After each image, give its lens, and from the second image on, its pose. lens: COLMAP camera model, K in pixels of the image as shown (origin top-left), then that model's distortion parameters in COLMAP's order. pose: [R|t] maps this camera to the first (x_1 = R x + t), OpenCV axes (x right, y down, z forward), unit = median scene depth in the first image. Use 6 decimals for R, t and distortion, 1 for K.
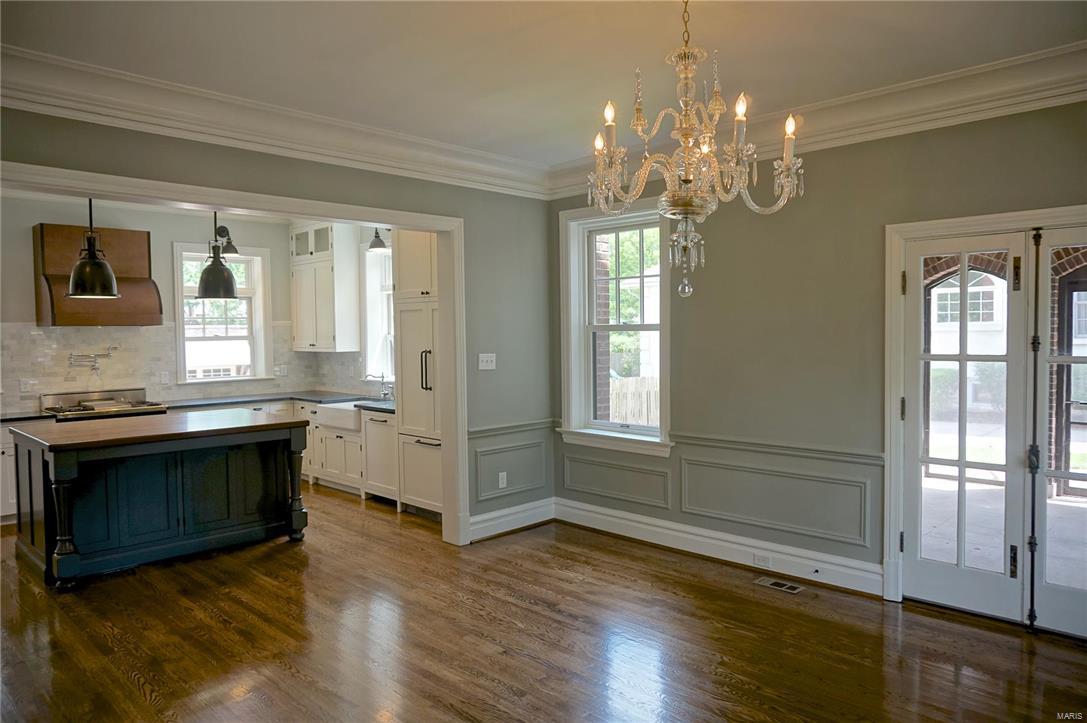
lens RADIAL K [[740.3, 0, 536.0], [0, 740.3, 362.8], [0, 0, 1]] dist [-0.011930, 0.000137]
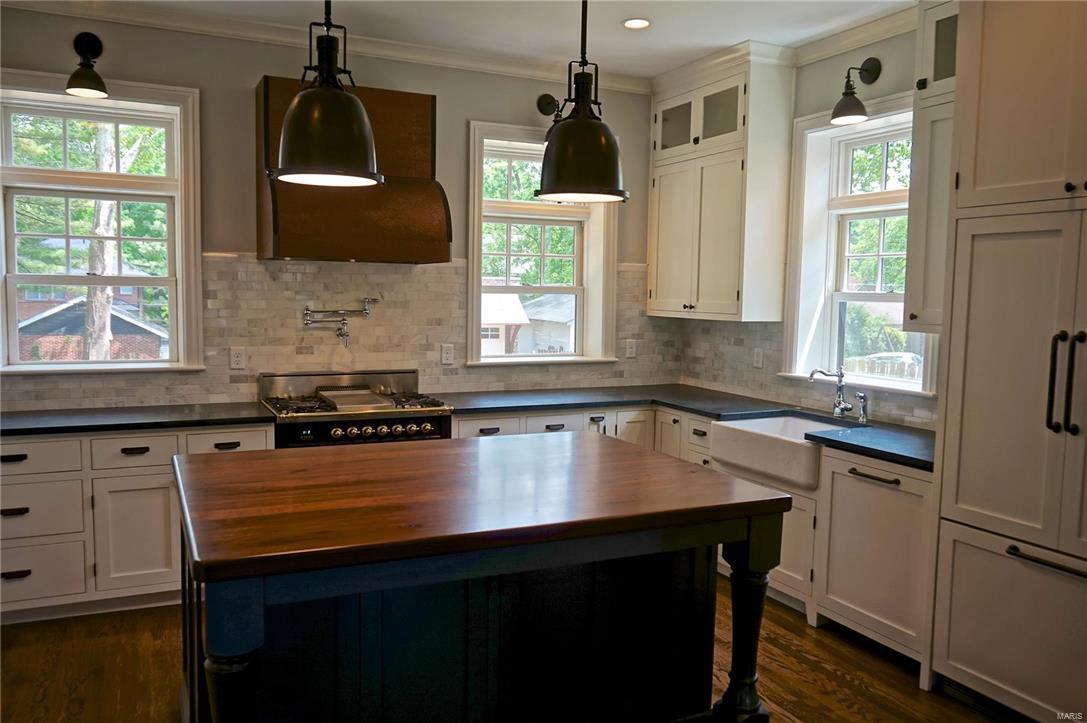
lens RADIAL K [[838.8, 0, 544.6], [0, 838.8, 361.4], [0, 0, 1]] dist [-0.031497, -0.001832]
pose [[0.946725, 0.055740, -0.317183, -0.218087], [-0.042817, 0.997950, 0.047574, -0.008691], [0.319184, -0.031458, 0.947170, 0.392431]]
